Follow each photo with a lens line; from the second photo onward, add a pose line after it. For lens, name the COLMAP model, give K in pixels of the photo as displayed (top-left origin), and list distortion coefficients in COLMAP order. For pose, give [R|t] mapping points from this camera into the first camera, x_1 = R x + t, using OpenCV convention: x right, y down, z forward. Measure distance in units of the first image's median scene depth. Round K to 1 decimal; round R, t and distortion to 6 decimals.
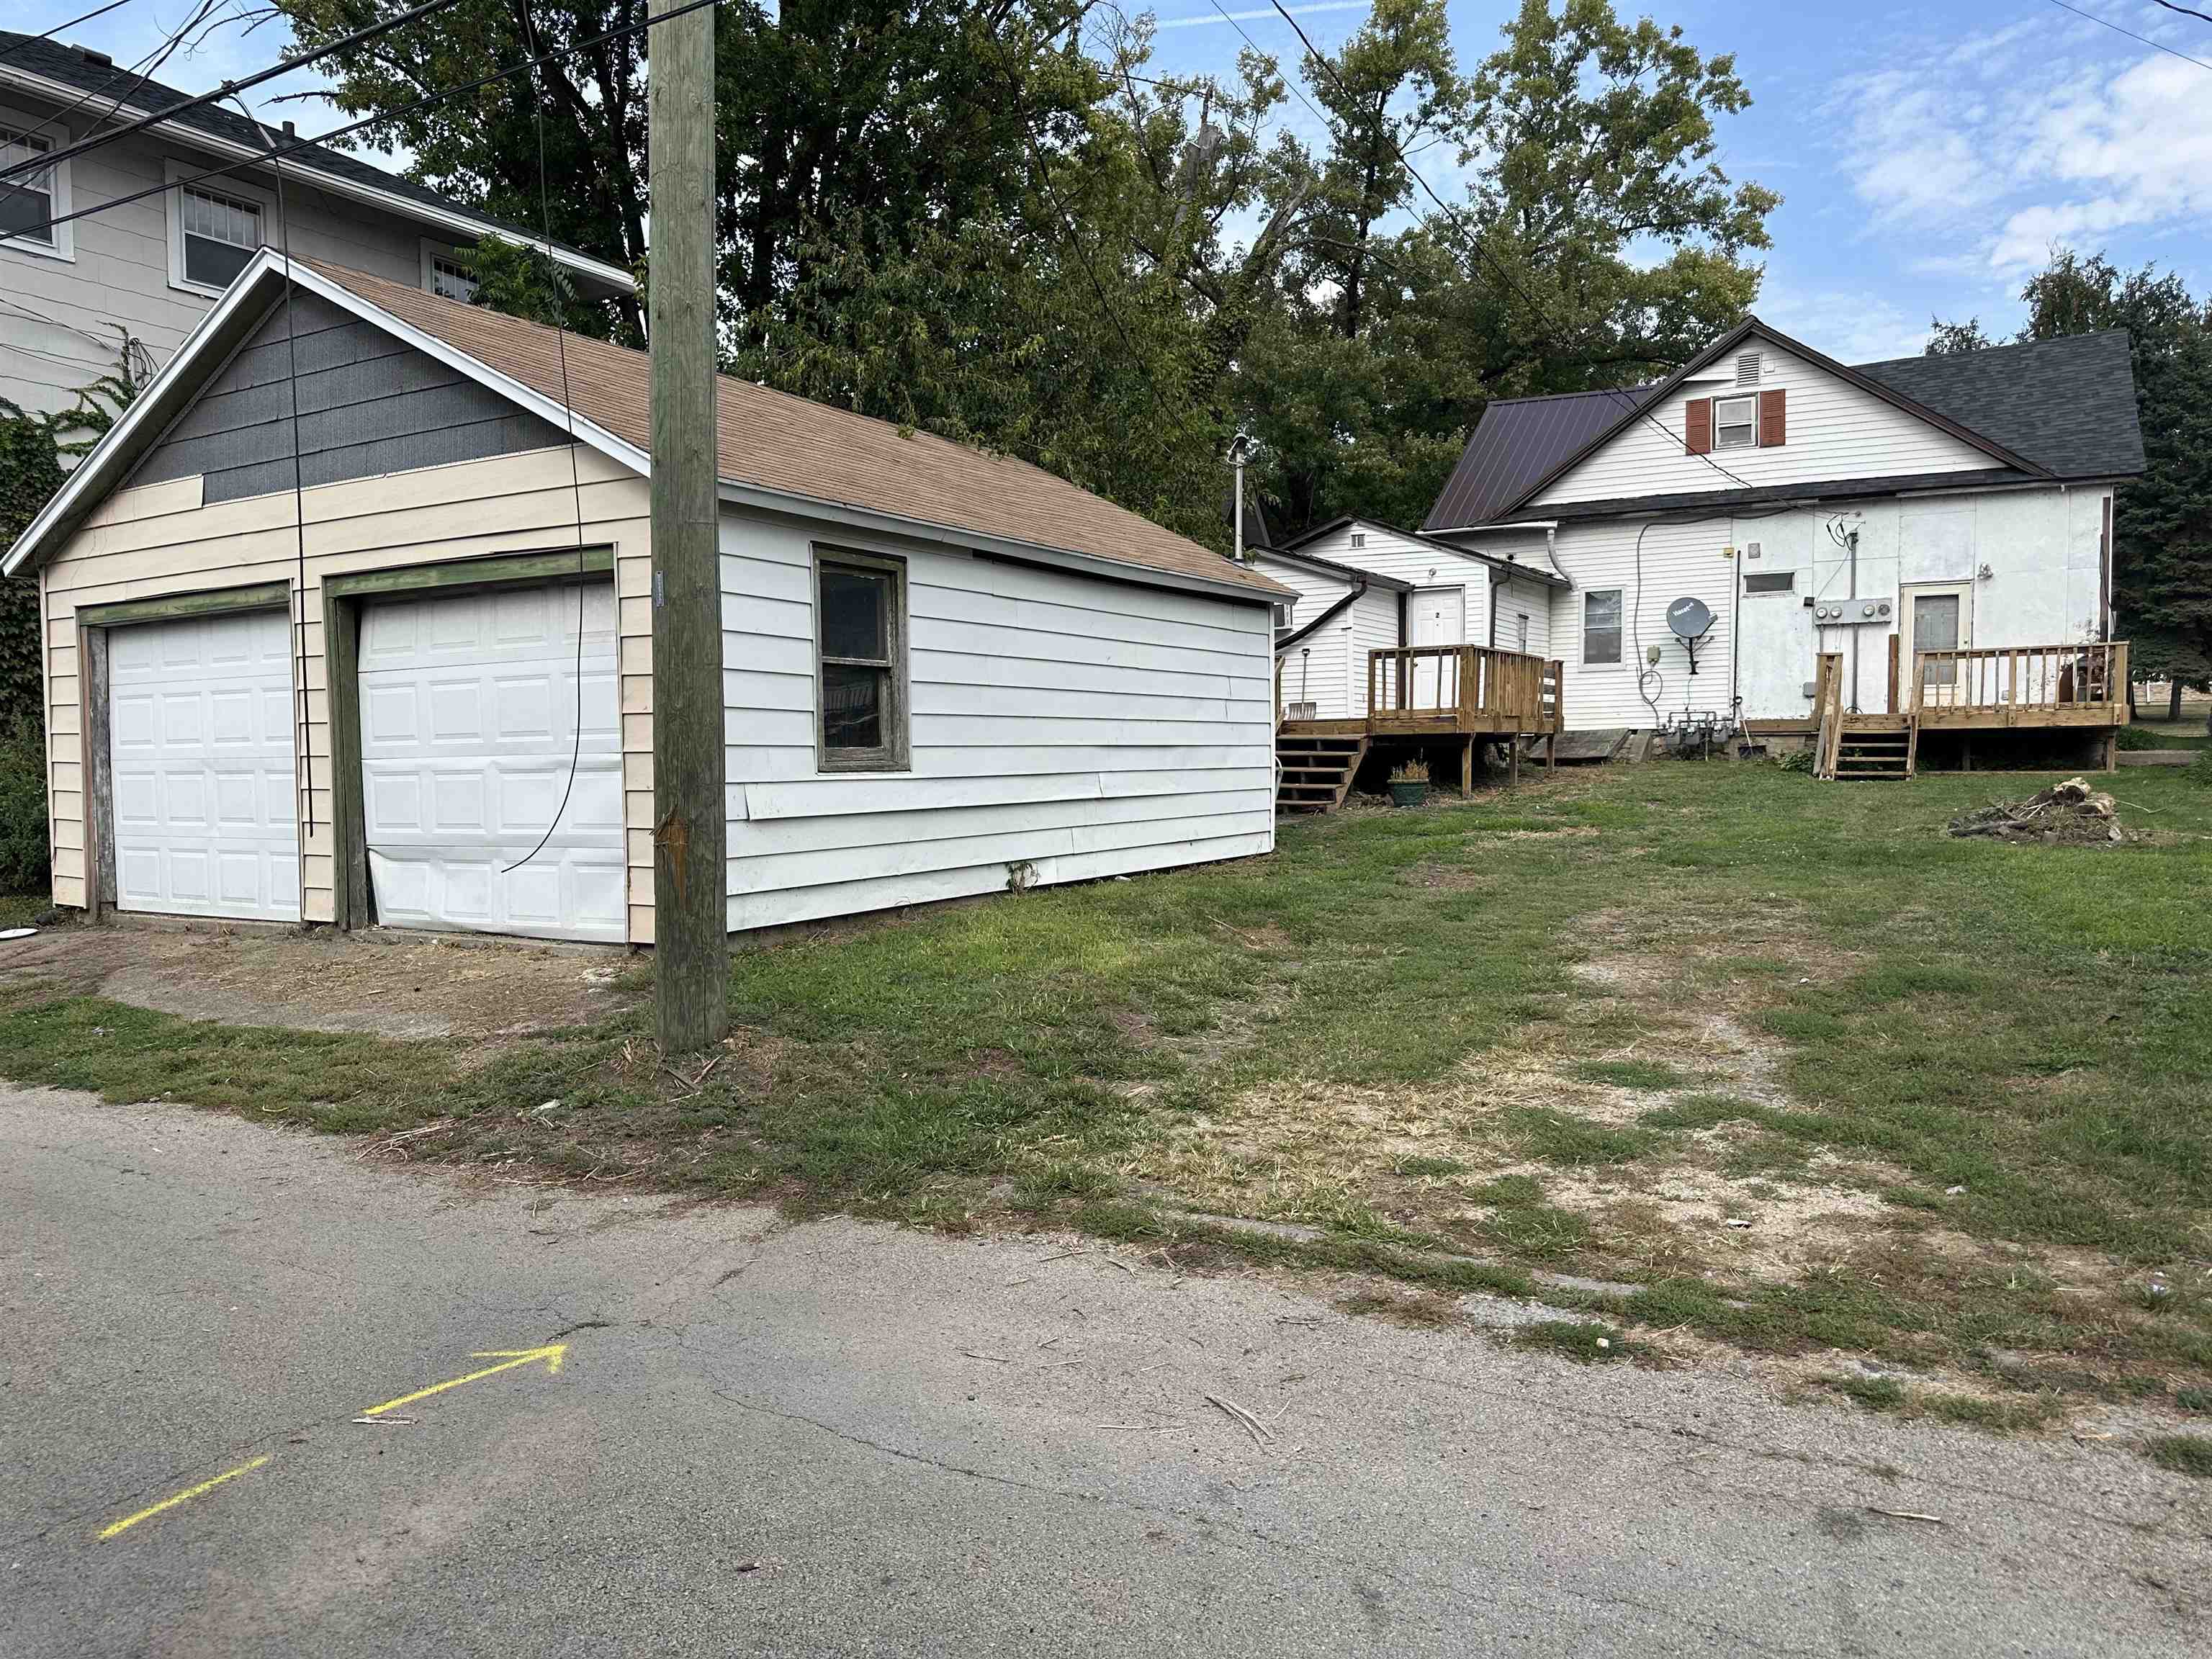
lens RADIAL K [[1562.7, 0, 1098.4], [0, 1562.7, 831.6], [0, 0, 1]] dist [0.057258, -0.077513]
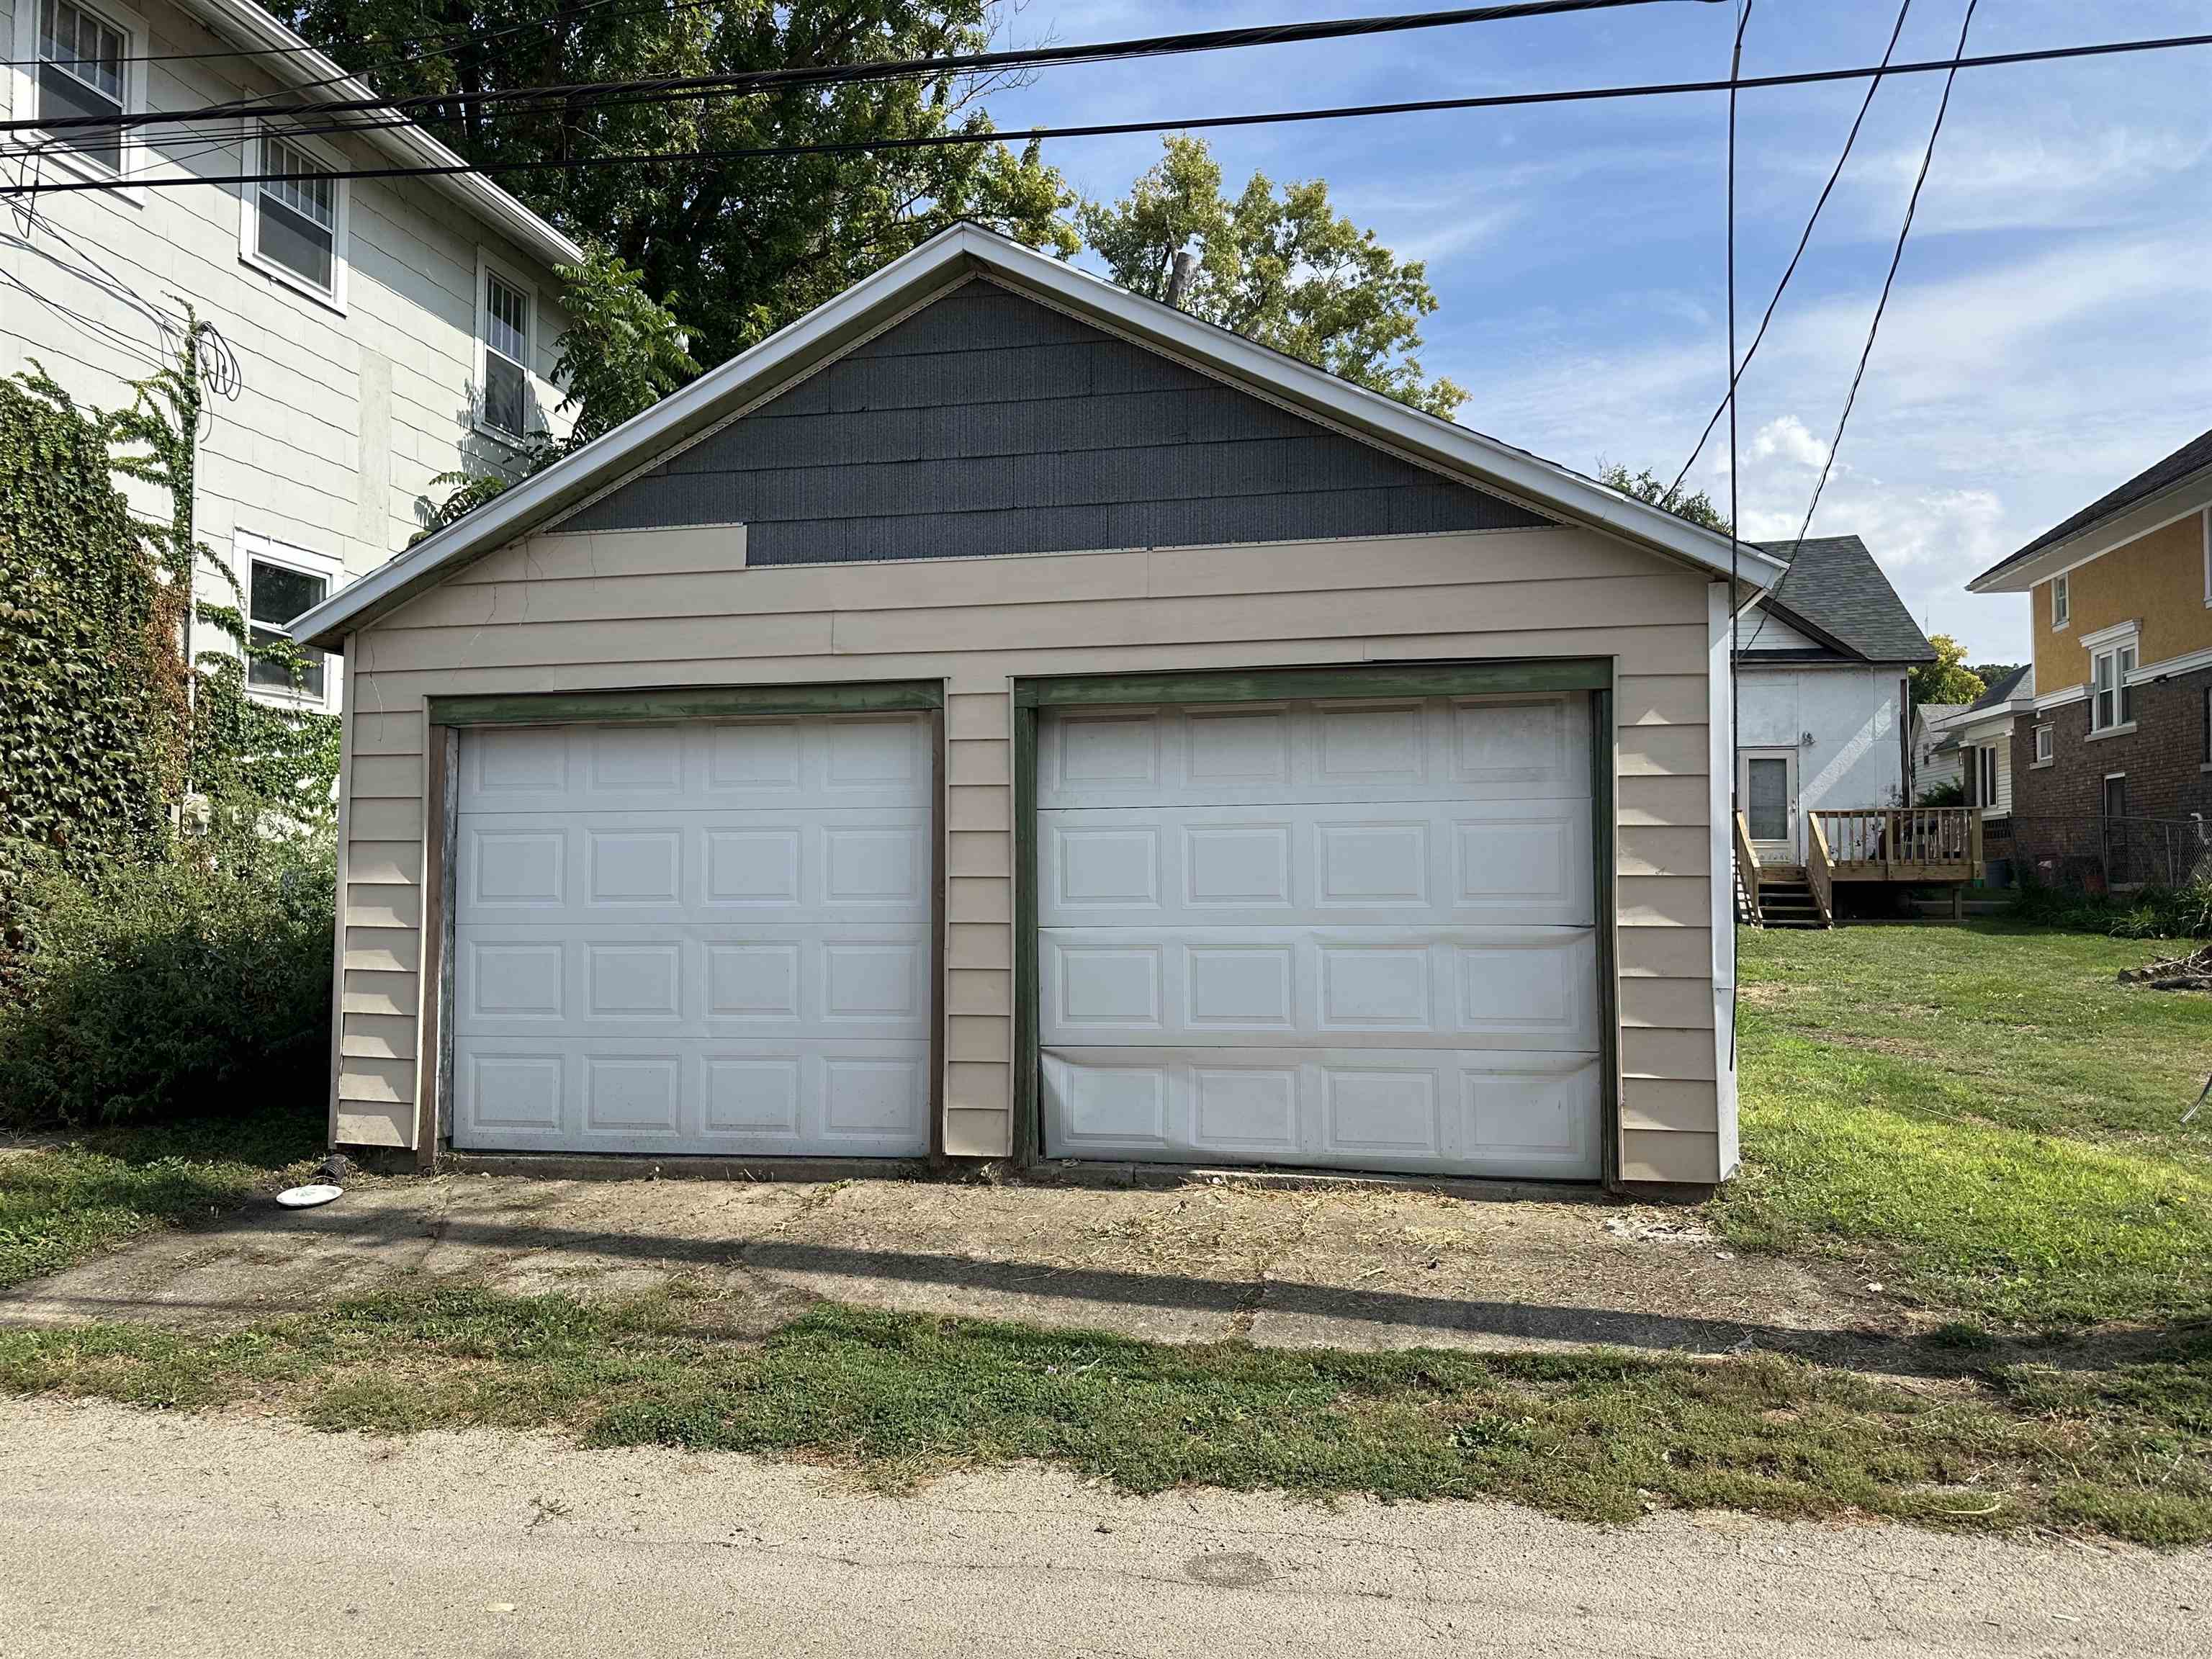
lens RADIAL K [[1562.7, 0, 1107.9], [0, 1562.7, 830.4], [0, 0, 1]] dist [0.057258, -0.077513]
pose [[0.939702, 0.019307, 0.341450, -0.474847], [0.009841, 0.996465, -0.083426, -0.020806], [-0.341854, 0.081756, 0.936190, 0.216282]]
